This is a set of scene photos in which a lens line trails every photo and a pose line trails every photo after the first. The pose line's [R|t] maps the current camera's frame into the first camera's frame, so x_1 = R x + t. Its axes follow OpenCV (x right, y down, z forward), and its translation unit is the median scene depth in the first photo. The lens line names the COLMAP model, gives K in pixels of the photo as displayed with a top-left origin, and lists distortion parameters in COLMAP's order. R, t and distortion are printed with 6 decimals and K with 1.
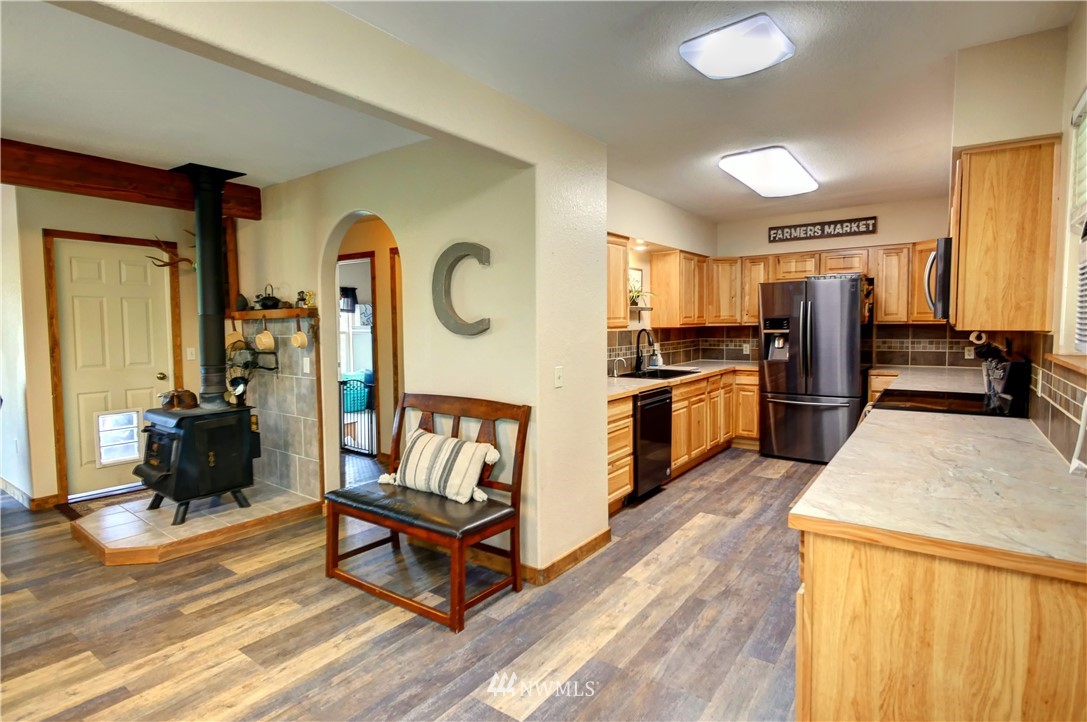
lens RADIAL K [[553.1, 0, 558.1], [0, 553.1, 355.6], [0, 0, 1]] dist [-0.000554, -0.001662]
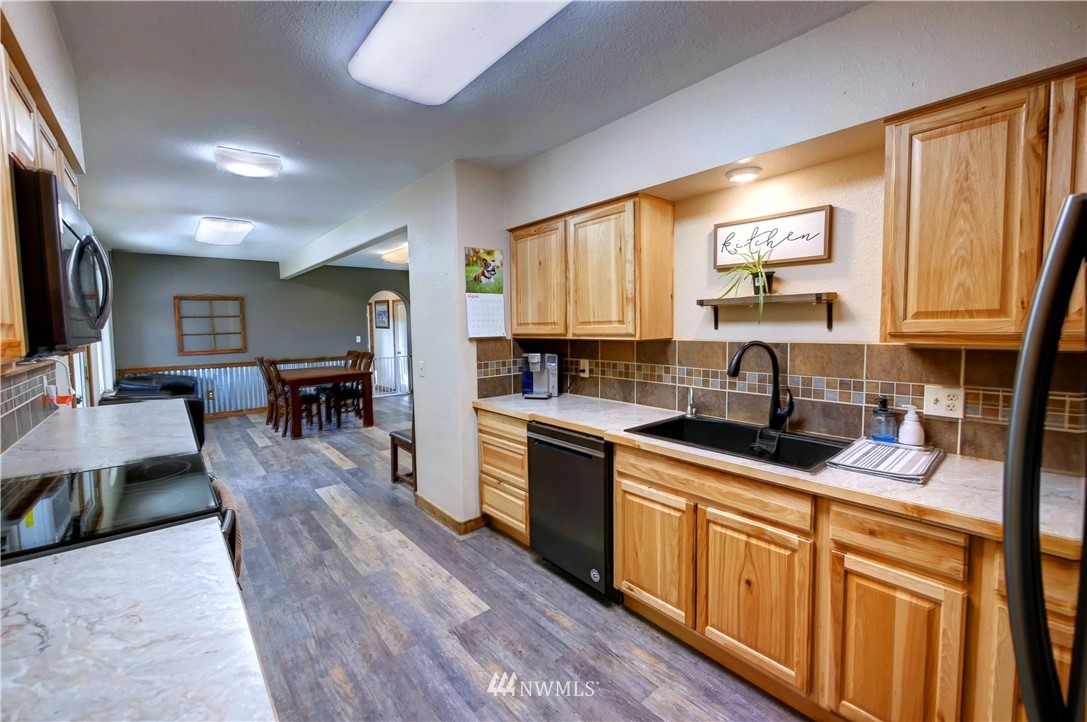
lens RADIAL K [[445.8, 0, 523.7], [0, 445.8, 352.3], [0, 0, 1]] dist [-0.006360, -0.001240]
pose [[-0.275823, 0.079056, -0.957952, 0.669503], [-0.036029, 0.995061, 0.092492, -0.077011], [0.960533, 0.060026, -0.271613, 1.042546]]
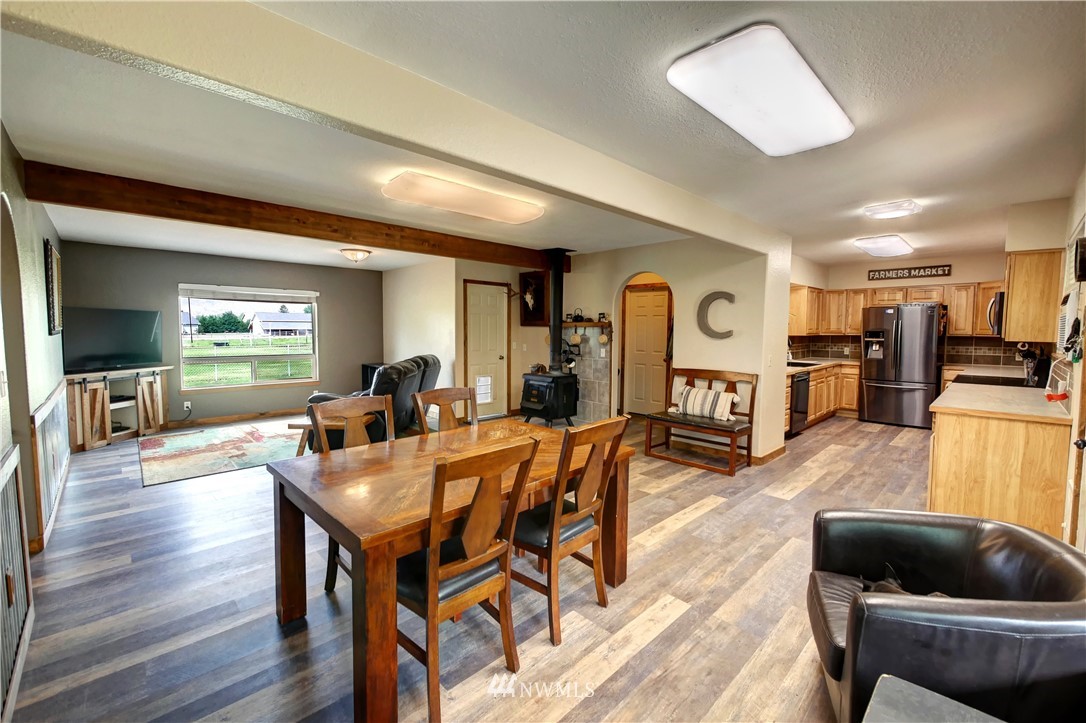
lens RADIAL K [[456.0, 0, 548.3], [0, 456.0, 358.8], [0, 0, 1]] dist [-0.003290, -0.001790]
pose [[0.984216, 0.027341, -0.174848, -0.329785], [-0.025814, 0.999606, 0.011002, 0.023052], [0.175080, -0.006315, 0.984534, -0.484433]]
